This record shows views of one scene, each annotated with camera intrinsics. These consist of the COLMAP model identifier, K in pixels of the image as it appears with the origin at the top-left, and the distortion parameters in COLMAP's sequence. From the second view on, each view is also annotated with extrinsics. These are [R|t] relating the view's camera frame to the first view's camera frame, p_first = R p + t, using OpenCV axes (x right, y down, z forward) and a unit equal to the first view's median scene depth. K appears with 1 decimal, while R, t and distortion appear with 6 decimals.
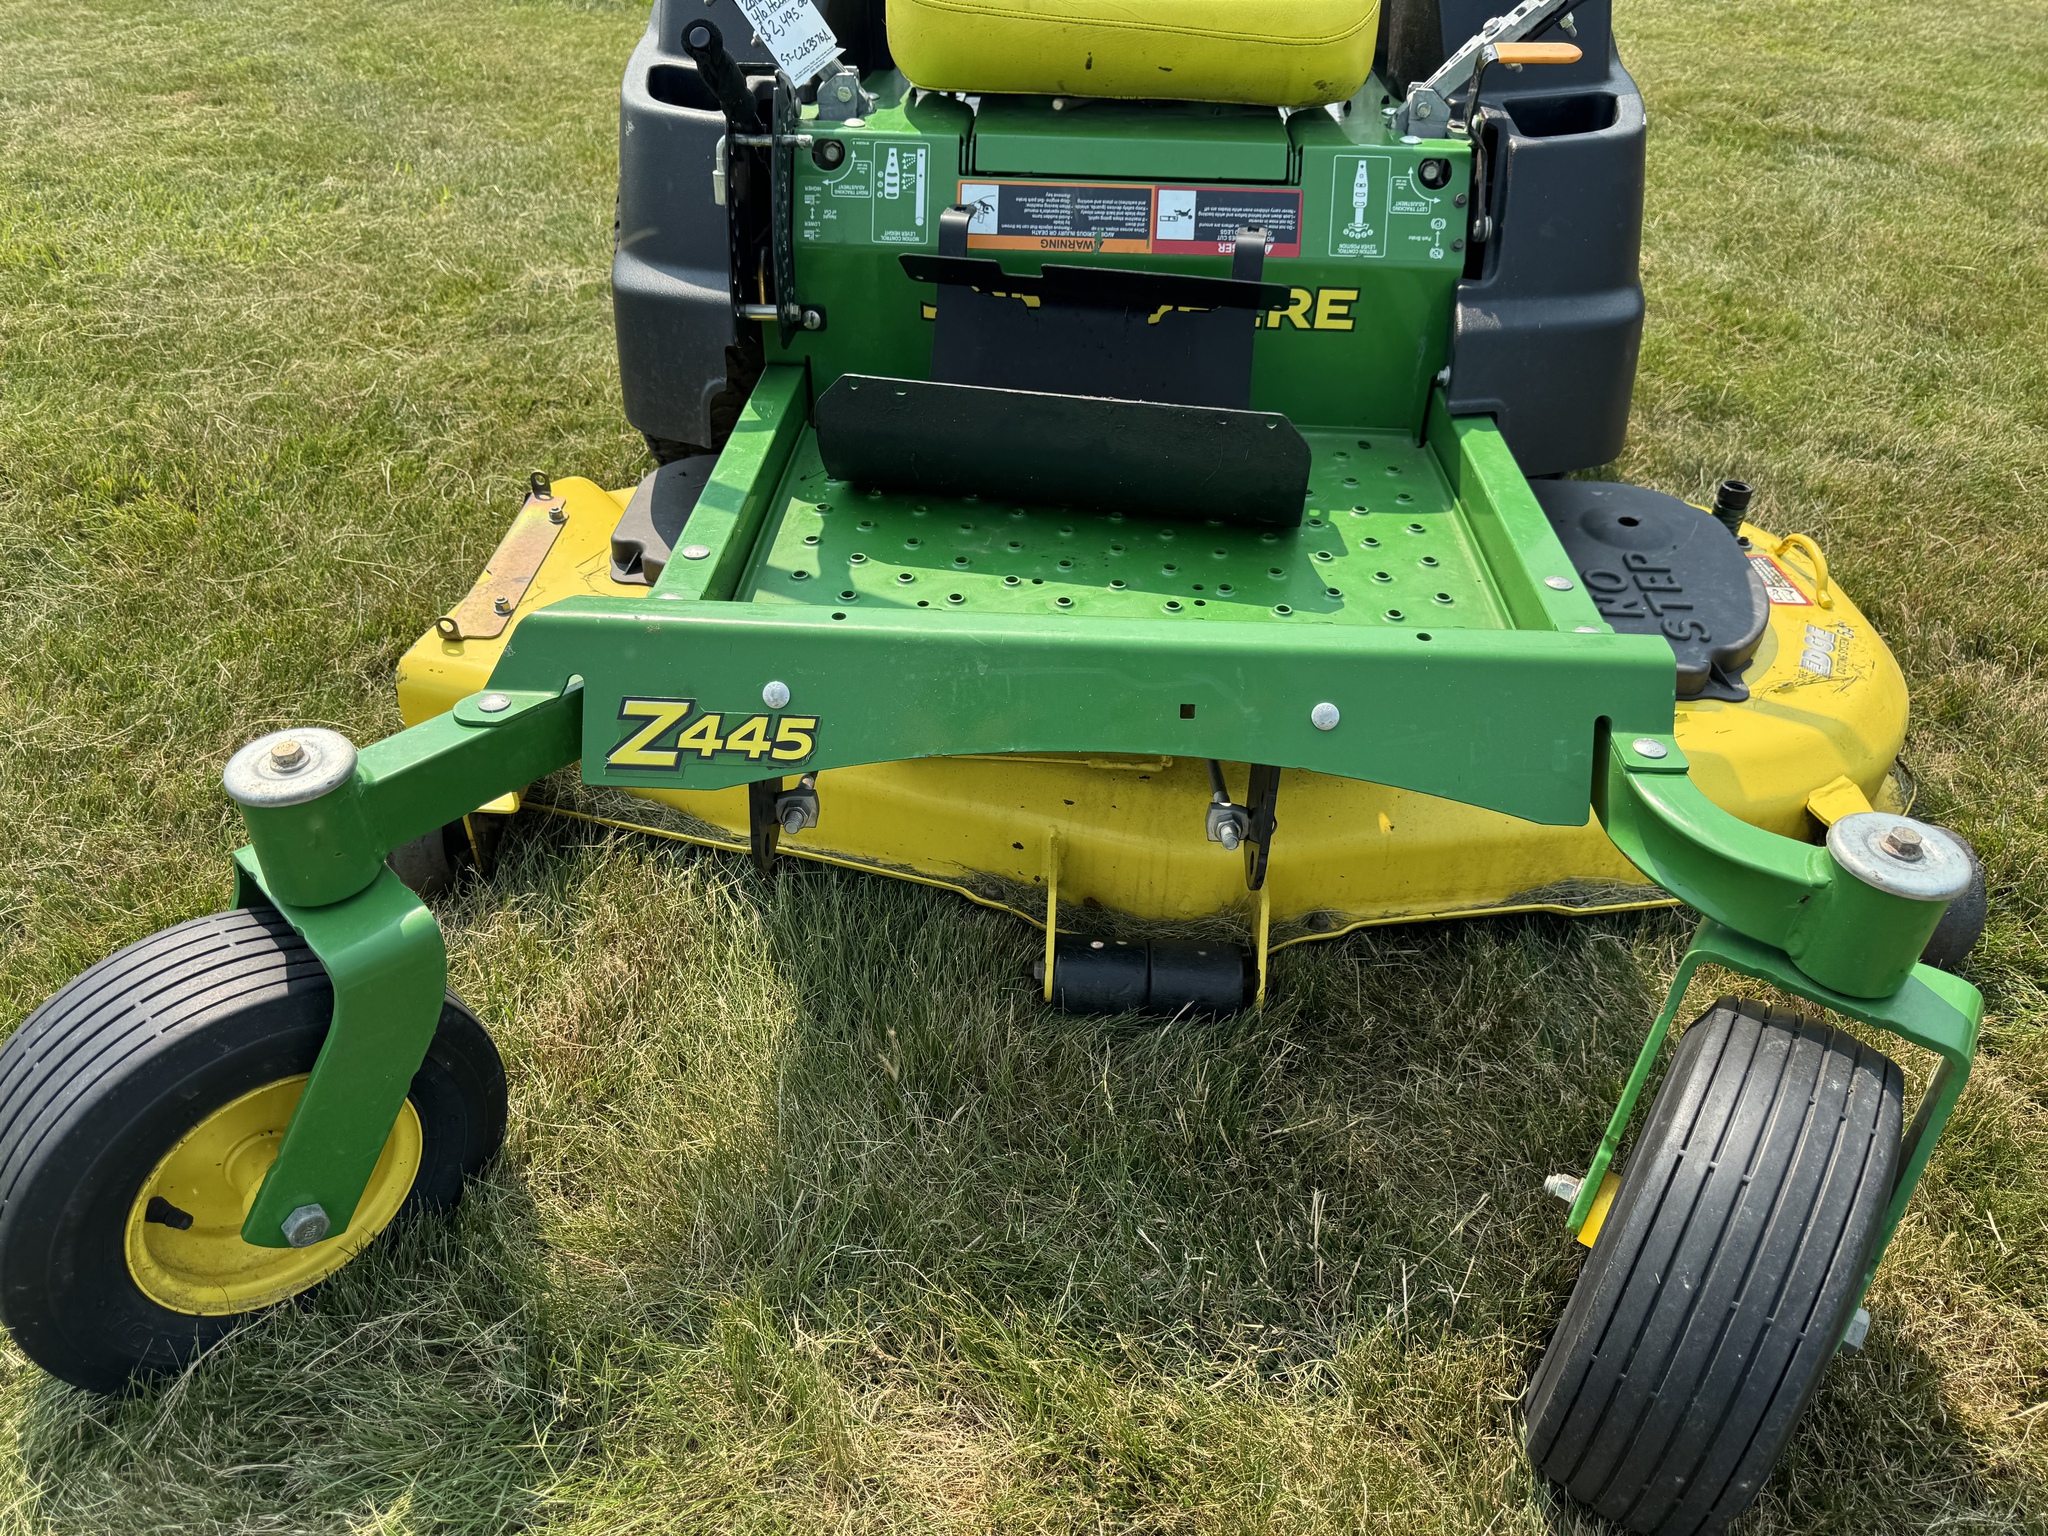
lens RADIAL K [[1575.9, 0, 987.8], [0, 1575.9, 818.0], [0, 0, 1]] dist [0.043321, -0.056780]
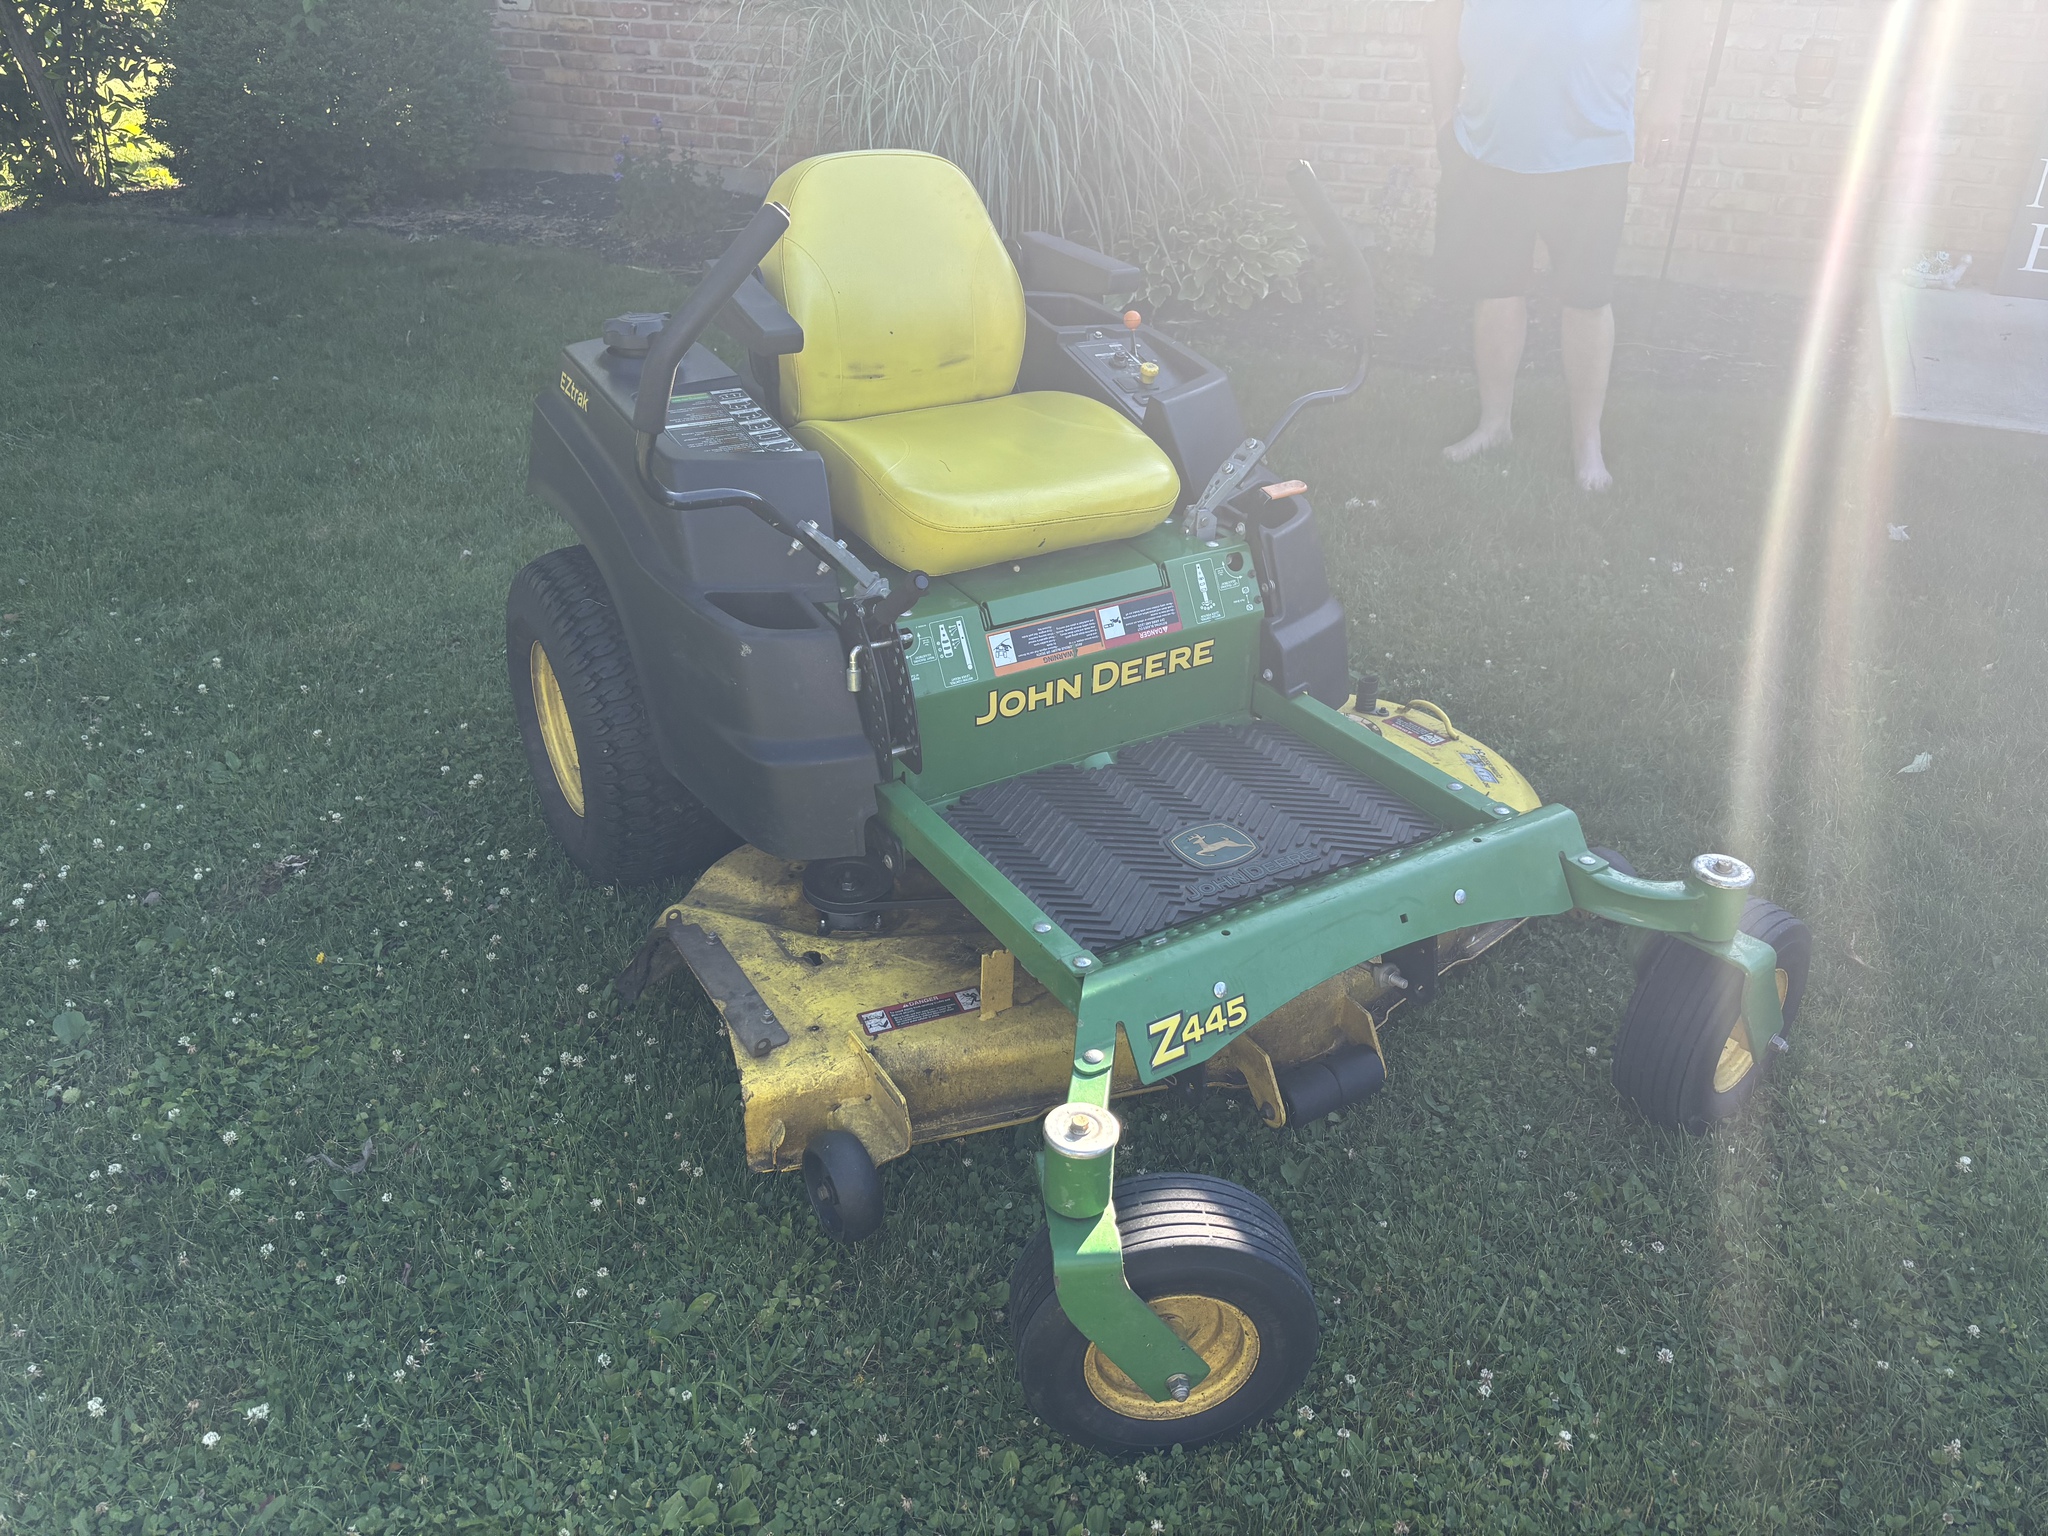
lens RADIAL K [[1575.9, 0, 1026.4], [0, 1575.9, 833.9], [0, 0, 1]] dist [0.043321, -0.056780]
pose [[0.823107, -0.298958, 0.482824, -0.751801], [0.340858, 0.940114, 0.001019, -0.216892], [-0.454214, 0.163735, 0.875717, -0.272076]]
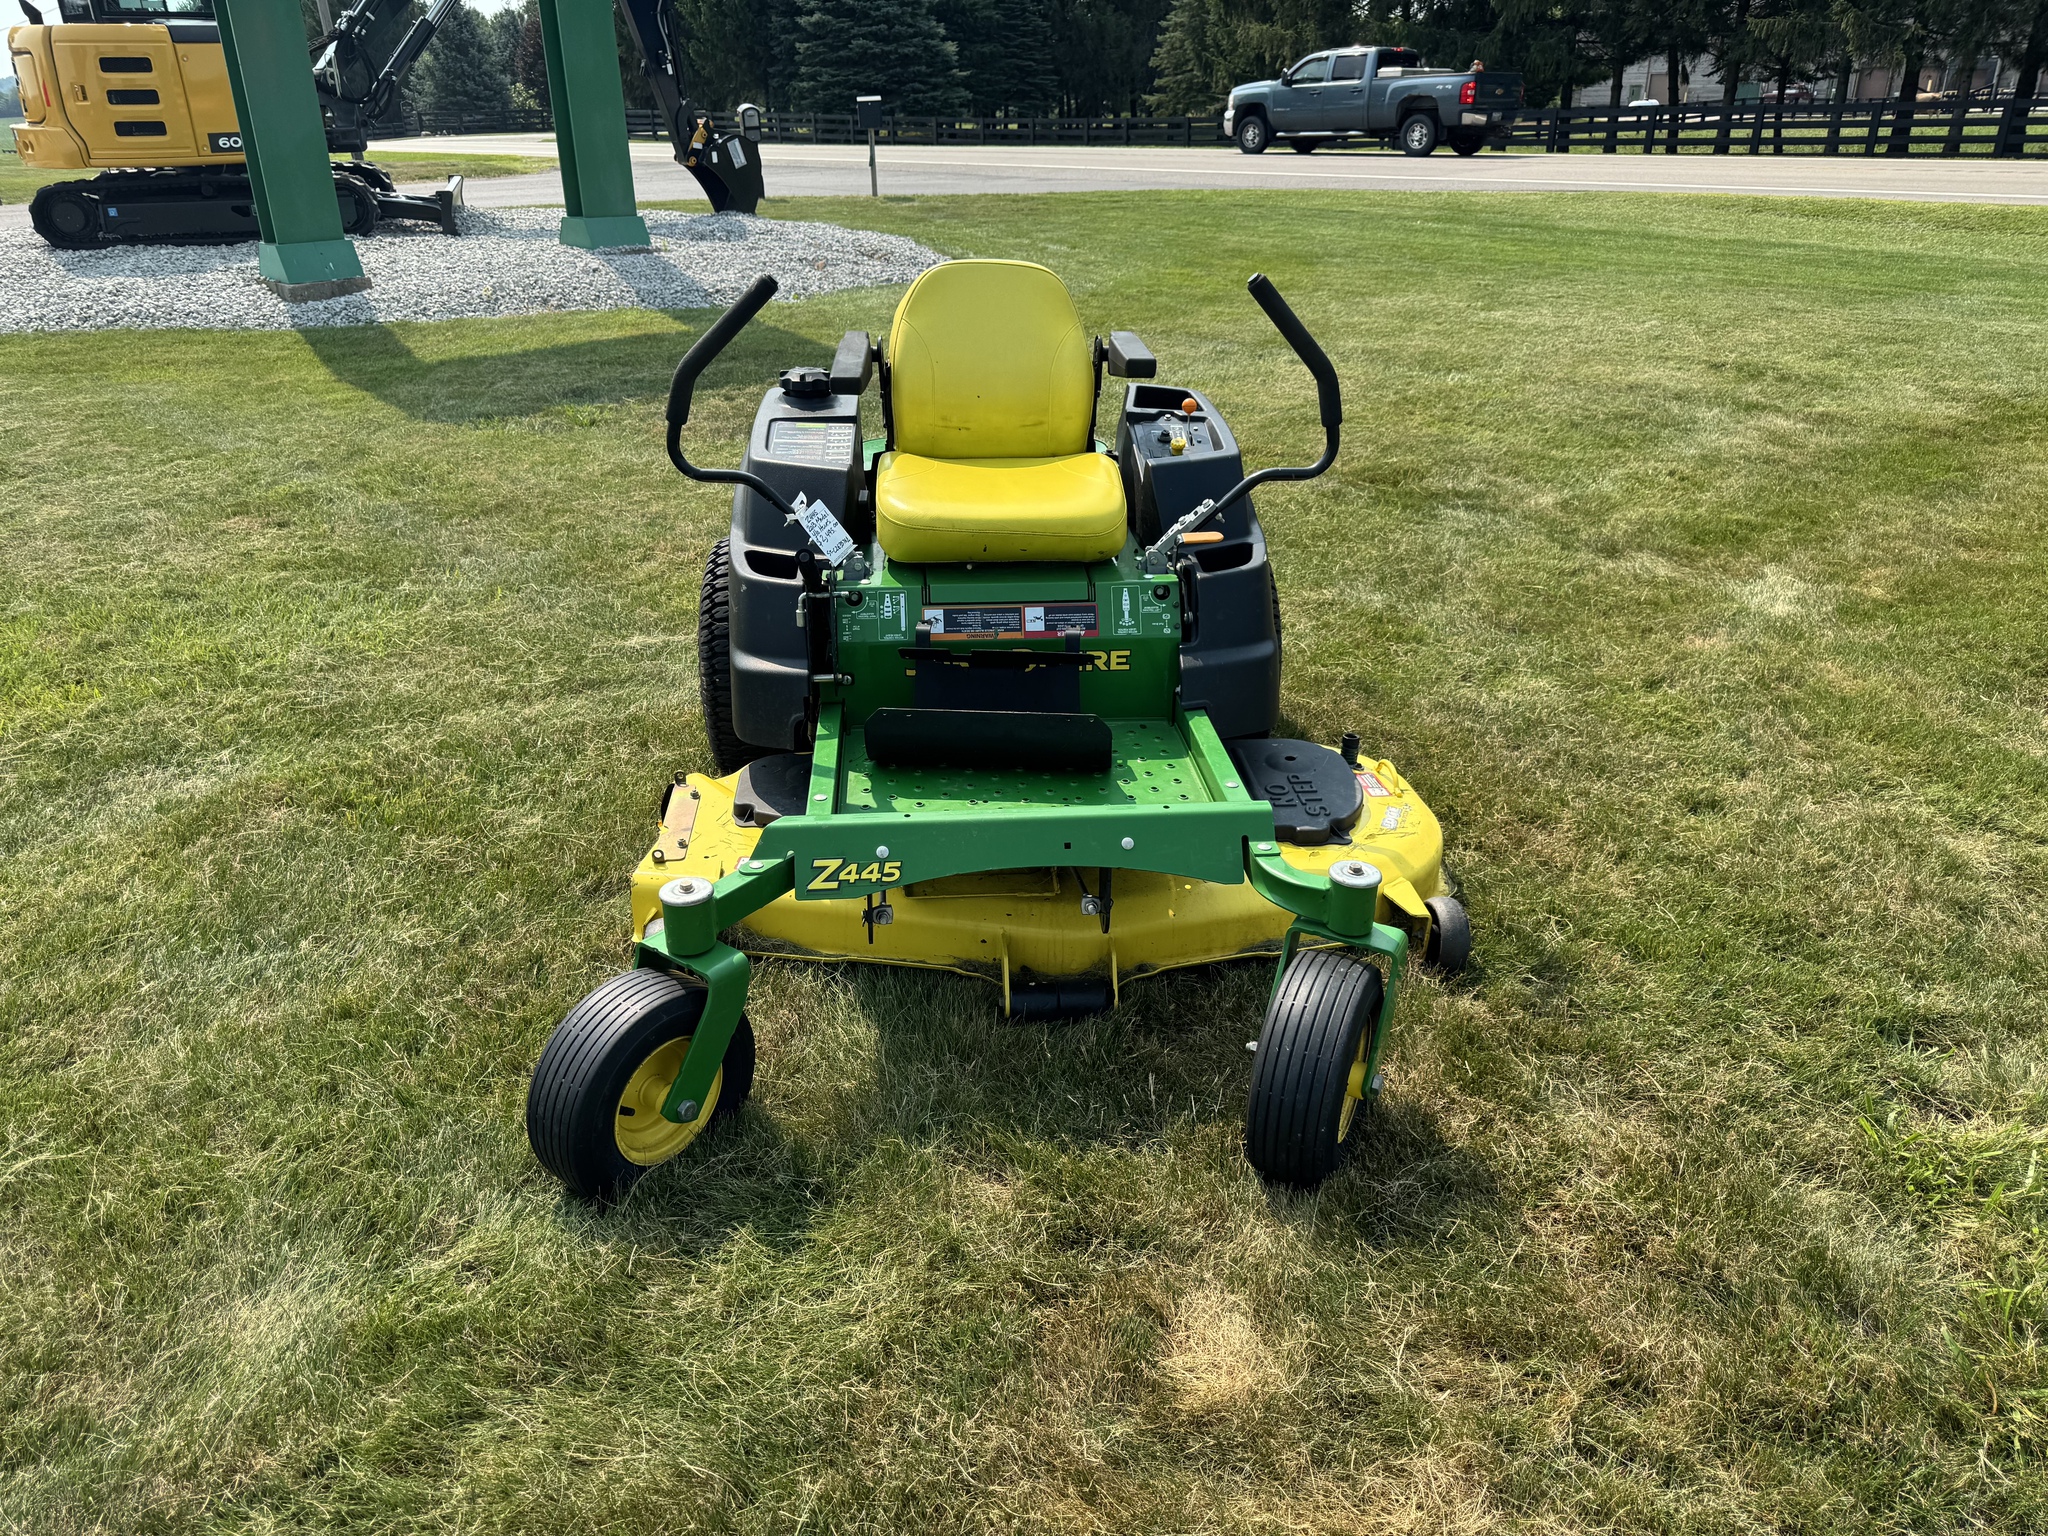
lens RADIAL K [[1575.9, 0, 1032.7], [0, 1575.9, 761.4], [0, 0, 1]] dist [0.043321, -0.056780]
pose [[0.989896, -0.064704, 0.126170, -0.140990], [0.090295, 0.973721, -0.209079, 0.198504], [-0.109326, 0.218359, 0.969725, -0.852087]]
